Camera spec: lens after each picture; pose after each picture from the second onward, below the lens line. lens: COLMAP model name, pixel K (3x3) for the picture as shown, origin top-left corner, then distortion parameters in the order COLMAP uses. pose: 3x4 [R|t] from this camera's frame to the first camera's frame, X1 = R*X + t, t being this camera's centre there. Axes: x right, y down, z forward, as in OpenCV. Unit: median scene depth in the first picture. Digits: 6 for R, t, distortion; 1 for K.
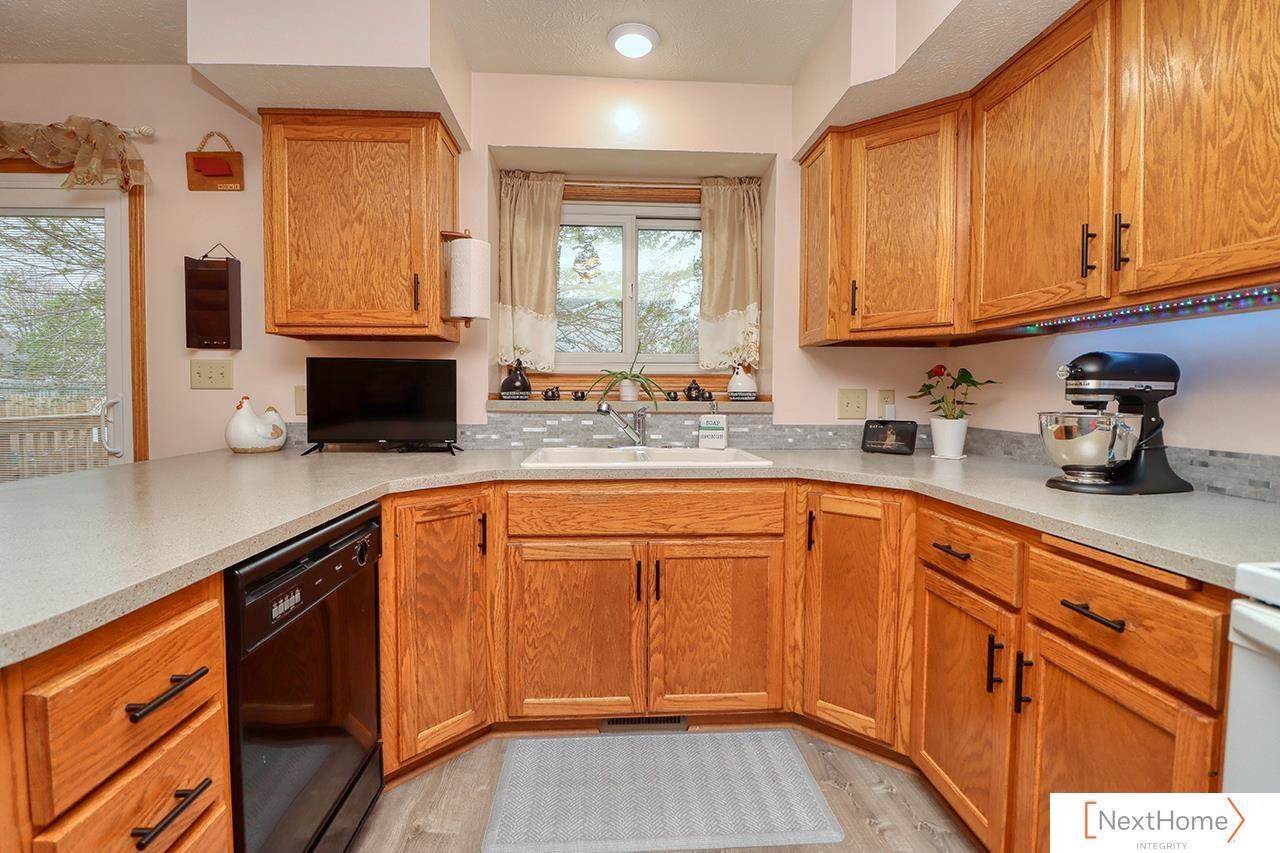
lens RADIAL K [[593.0, 0, 643.3], [0, 593.0, 418.9], [0, 0, 1]] dist [-0.011649, -0.007138]
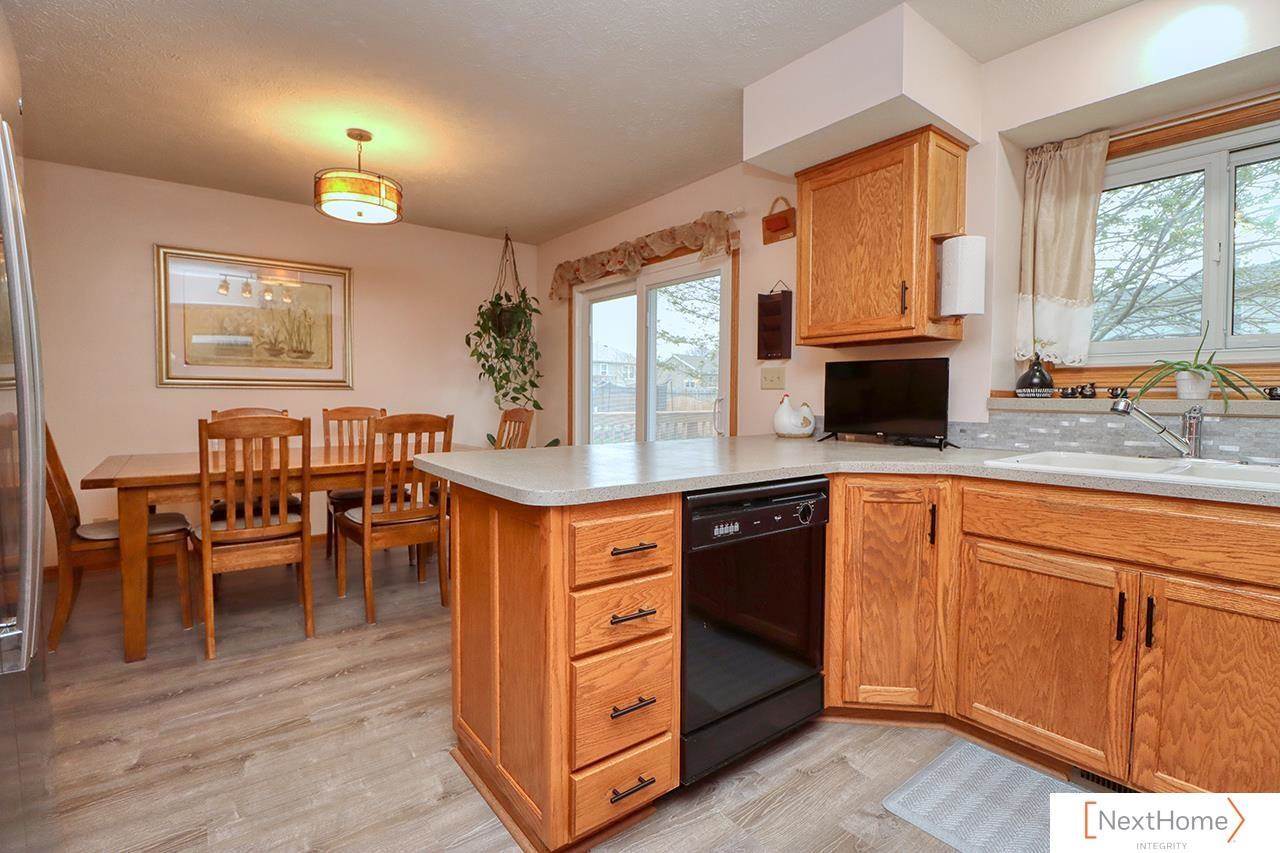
lens RADIAL K [[593.0, 0, 636.3], [0, 593.0, 424.3], [0, 0, 1]] dist [-0.011649, -0.007138]
pose [[0.548639, 0.036555, -0.835260, 0.262752], [-0.035996, 0.999150, 0.020084, 0.015011], [0.835284, 0.019047, 0.549489, -0.006894]]
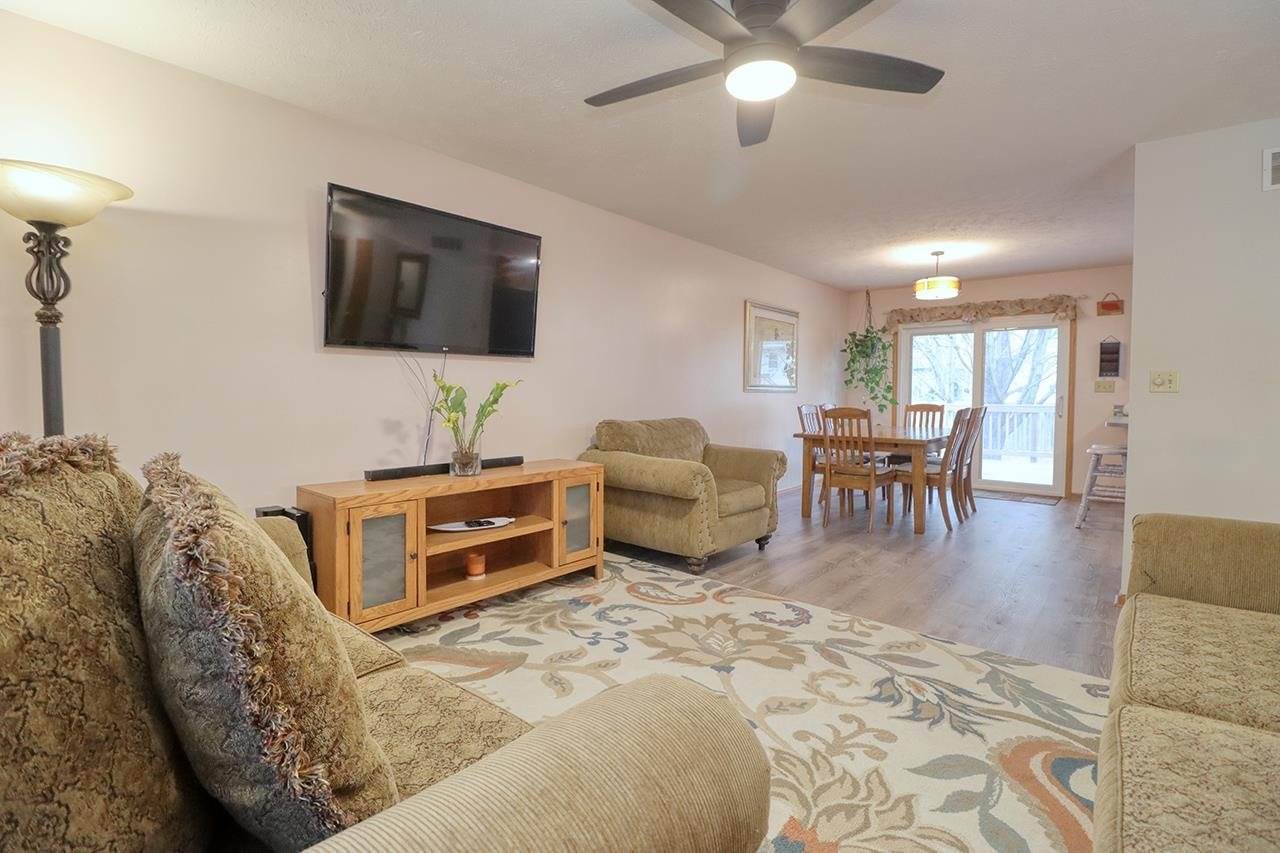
lens RADIAL K [[593.0, 0, 640.8], [0, 593.0, 423.6], [0, 0, 1]] dist [-0.011649, -0.007138]
pose [[0.710485, 0.031263, -0.703018, -0.409833], [-0.023343, 0.999510, 0.020857, 0.091900], [0.703325, 0.001592, 0.710866, -2.558595]]
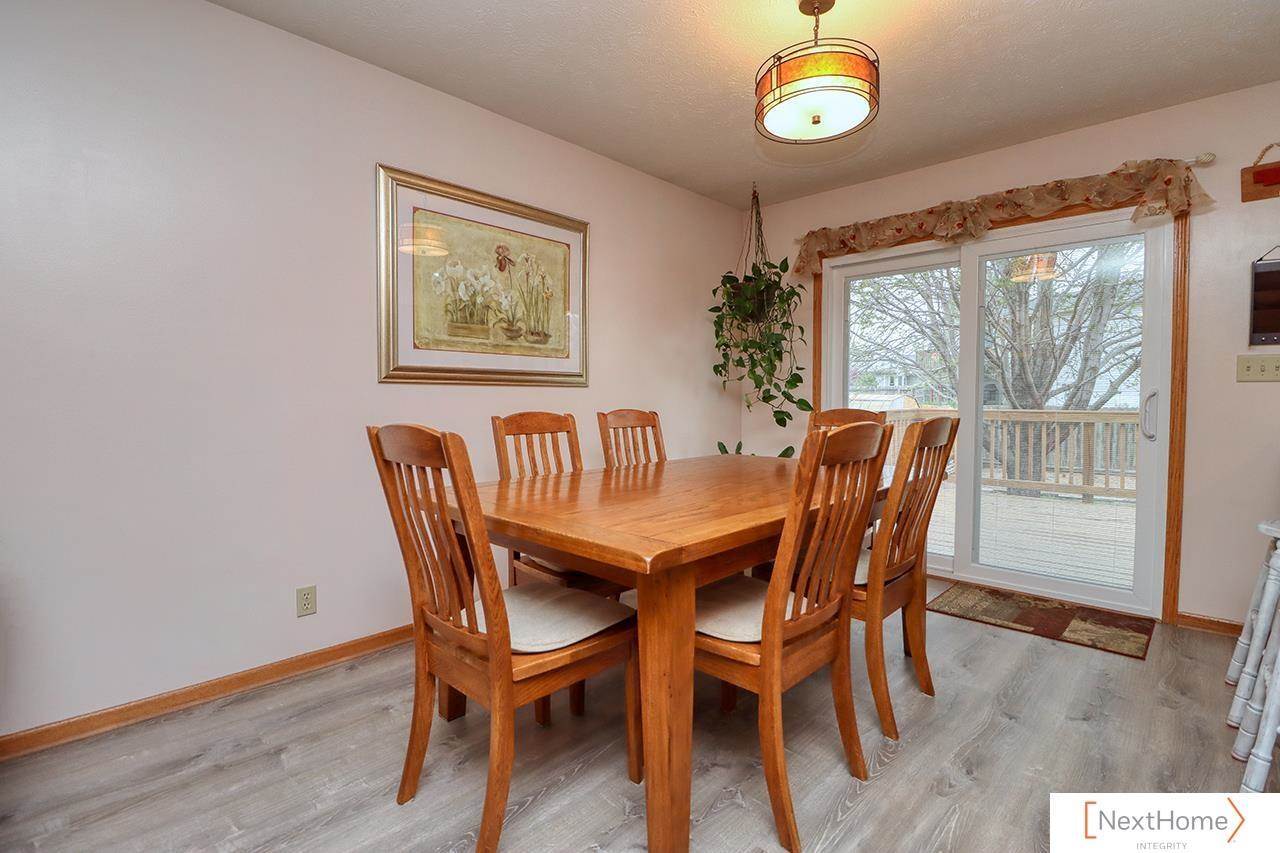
lens RADIAL K [[593.0, 0, 640.5], [0, 593.0, 425.0], [0, 0, 1]] dist [-0.011649, -0.007138]
pose [[0.667327, 0.027163, -0.744270, -0.792608], [-0.022789, 0.999611, 0.016050, 0.043597], [0.744417, 0.006250, 0.667686, -0.640721]]
